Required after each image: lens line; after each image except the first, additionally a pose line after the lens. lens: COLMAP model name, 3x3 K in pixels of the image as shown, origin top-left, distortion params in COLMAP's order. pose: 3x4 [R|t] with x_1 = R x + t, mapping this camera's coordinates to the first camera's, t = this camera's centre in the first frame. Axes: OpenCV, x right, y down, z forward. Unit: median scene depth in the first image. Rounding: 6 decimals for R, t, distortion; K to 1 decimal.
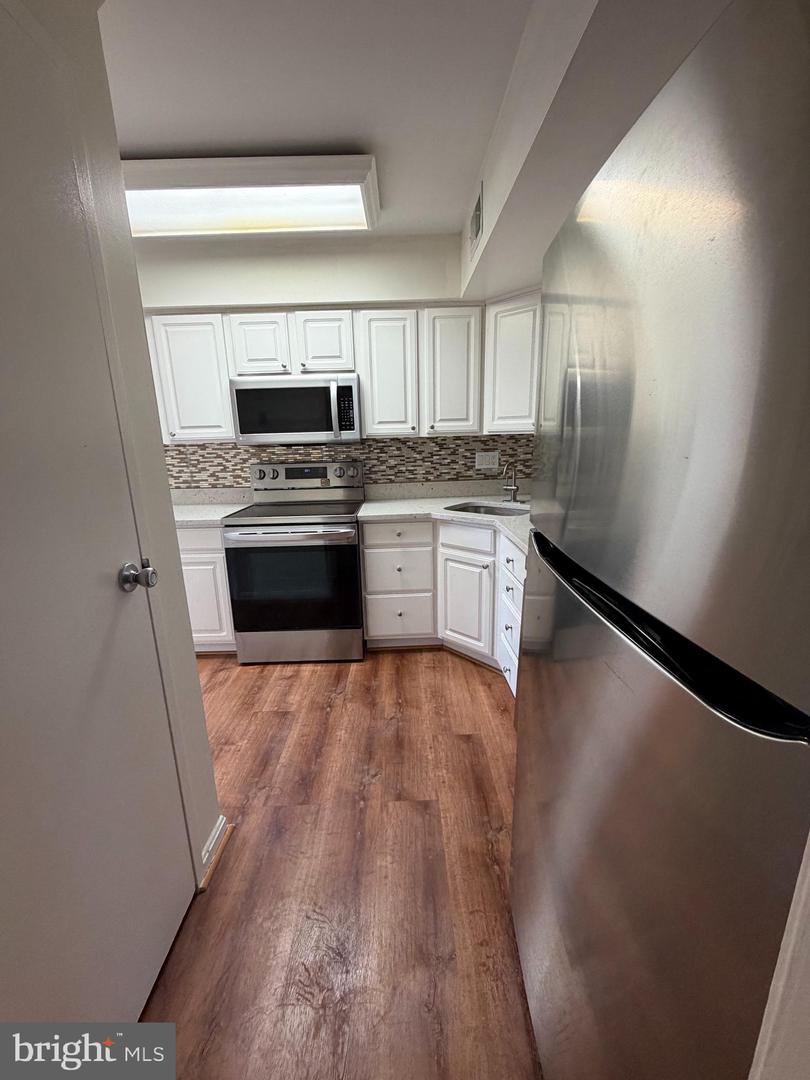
lens RADIAL K [[431.2, 0, 402.2], [0, 431.2, 537.6], [0, 0, 1]] dist [-0.001300, 0.000231]
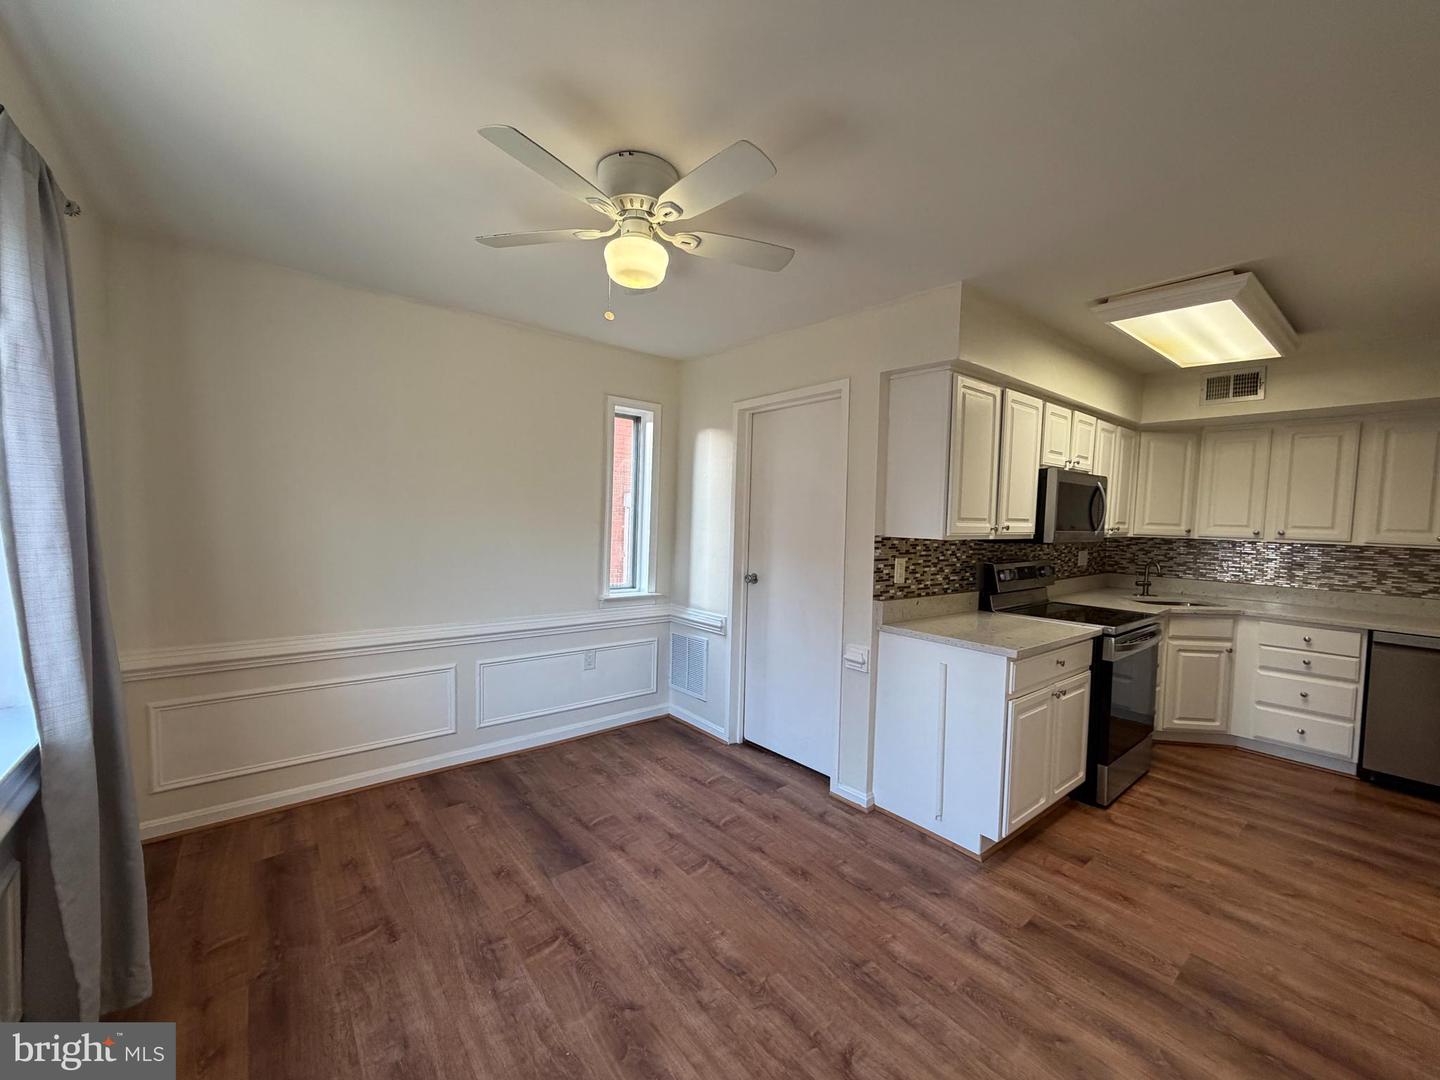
lens RADIAL K [[575.0, 0, 716.5], [0, 575.0, 541.0], [0, 0, 1]] dist [-0.001300, 0.000231]
pose [[0.786723, 0.018851, 0.617018, -1.564100], [0.098981, 0.982749, -0.156230, -0.099145], [-0.609319, 0.183983, 0.771285, 0.496949]]
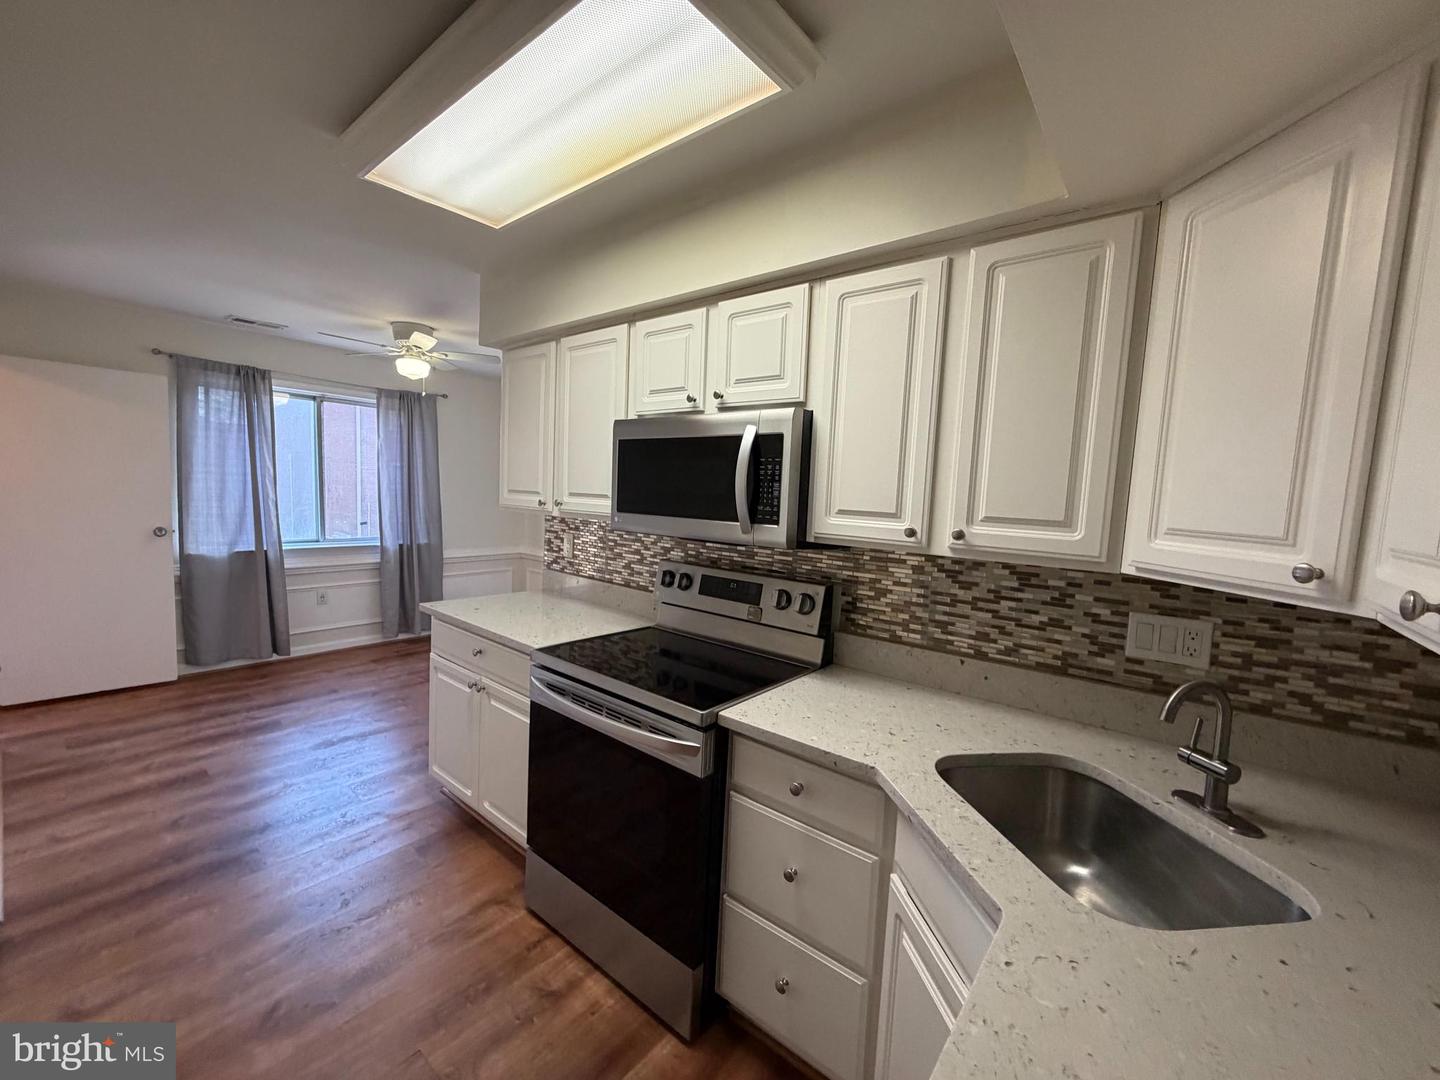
lens RADIAL K [[575.0, 0, 716.5], [0, 575.0, 541.0], [0, 0, 1]] dist [-0.001300, 0.000231]
pose [[0.765316, 0.116908, -0.632949, 0.225799], [-0.211388, 0.974474, -0.075605, -0.161986], [0.607953, 0.191659, 0.770493, 0.458367]]
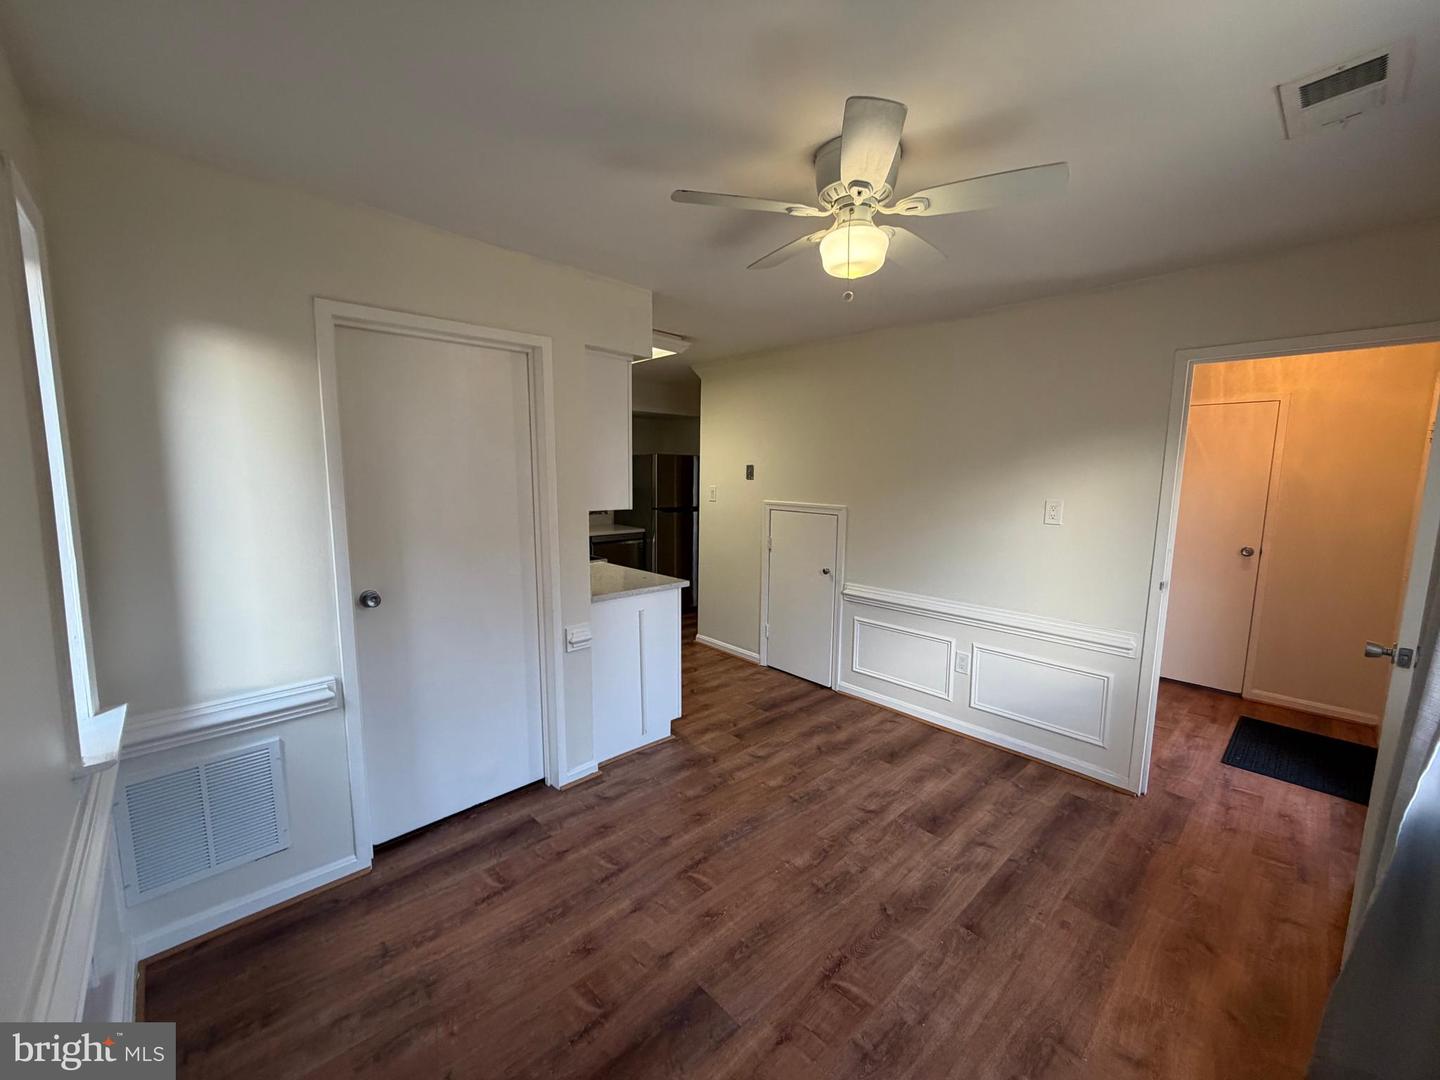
lens RADIAL K [[575.0, 0, 716.5], [0, 575.0, 541.0], [0, 0, 1]] dist [-0.001300, 0.000231]
pose [[-0.670873, -0.075068, 0.737763, -1.621080], [0.179709, 0.948752, 0.259952, -0.404823], [-0.719468, 0.306977, -0.623002, 1.563072]]
